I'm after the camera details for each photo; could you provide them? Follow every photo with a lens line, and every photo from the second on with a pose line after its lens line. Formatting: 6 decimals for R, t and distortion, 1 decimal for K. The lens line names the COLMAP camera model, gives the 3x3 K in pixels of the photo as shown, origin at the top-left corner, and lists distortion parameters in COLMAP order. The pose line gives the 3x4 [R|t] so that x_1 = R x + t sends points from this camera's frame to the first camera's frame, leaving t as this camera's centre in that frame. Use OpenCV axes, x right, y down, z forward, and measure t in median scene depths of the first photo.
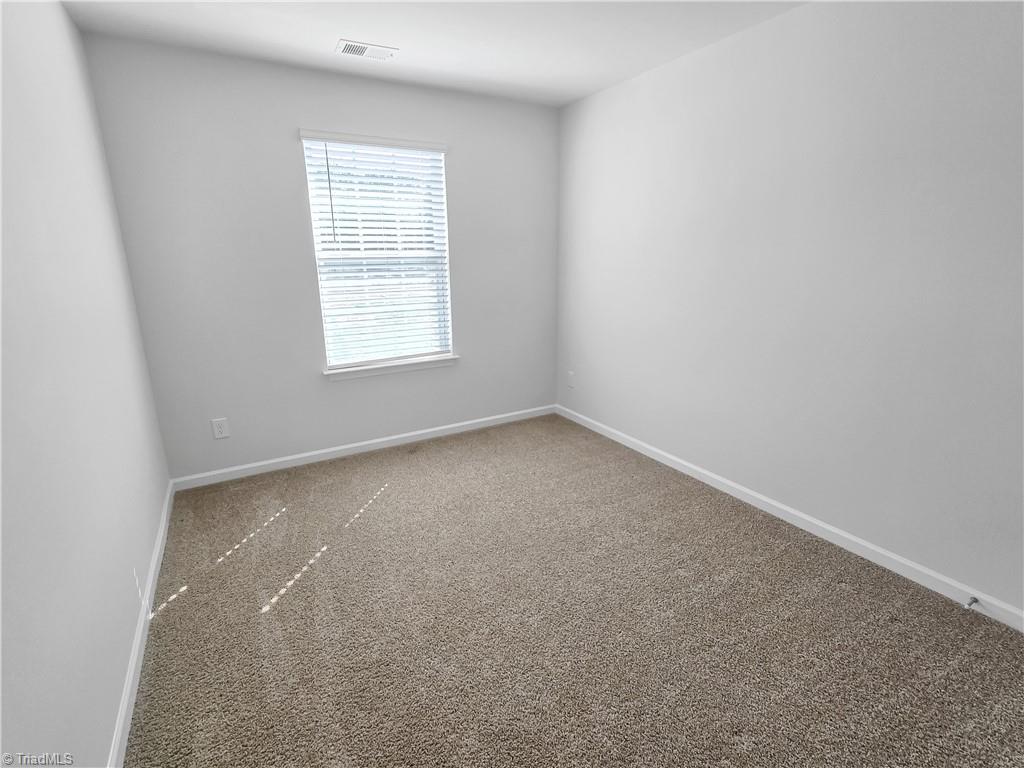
lens RADIAL K [[507.8, 0, 506.4], [0, 507.8, 382.4], [0, 0, 1]] dist [-0.004041, 0.000465]
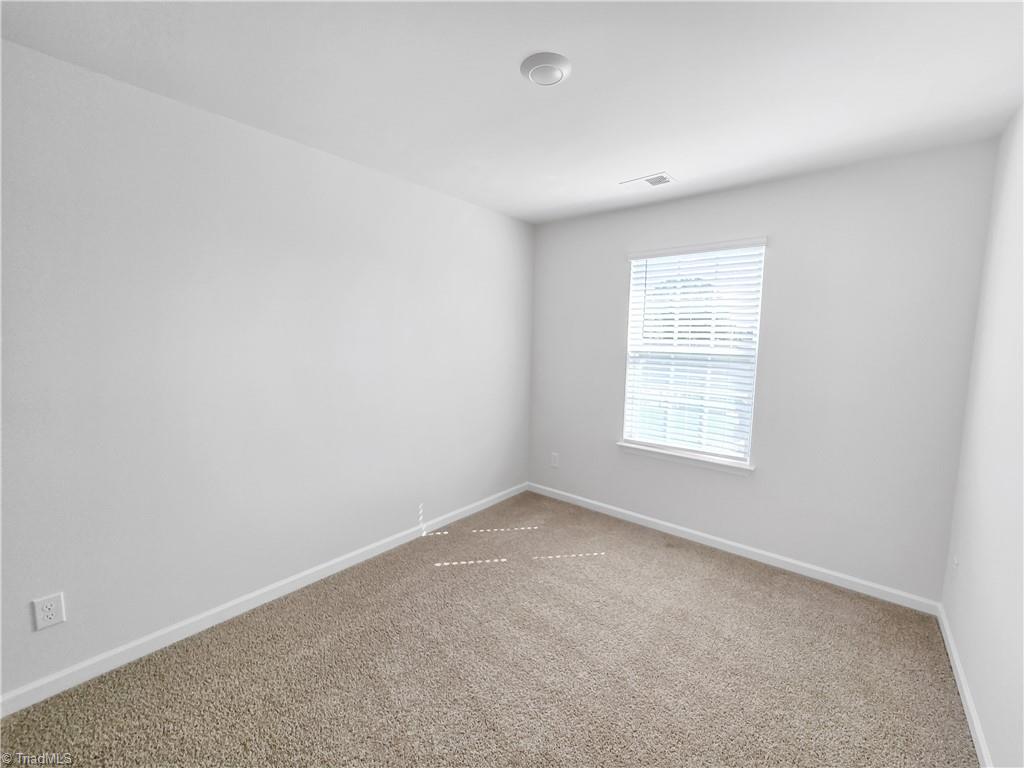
lens RADIAL K [[418.4, 0, 520.7], [0, 418.4, 383.6], [0, 0, 1]] dist [-0.009858, 0.001966]
pose [[0.342817, 0.113058, -0.932574, 0.452498], [-0.266241, 0.963720, 0.018963, -0.108483], [0.900884, 0.241788, 0.360480, 0.388983]]
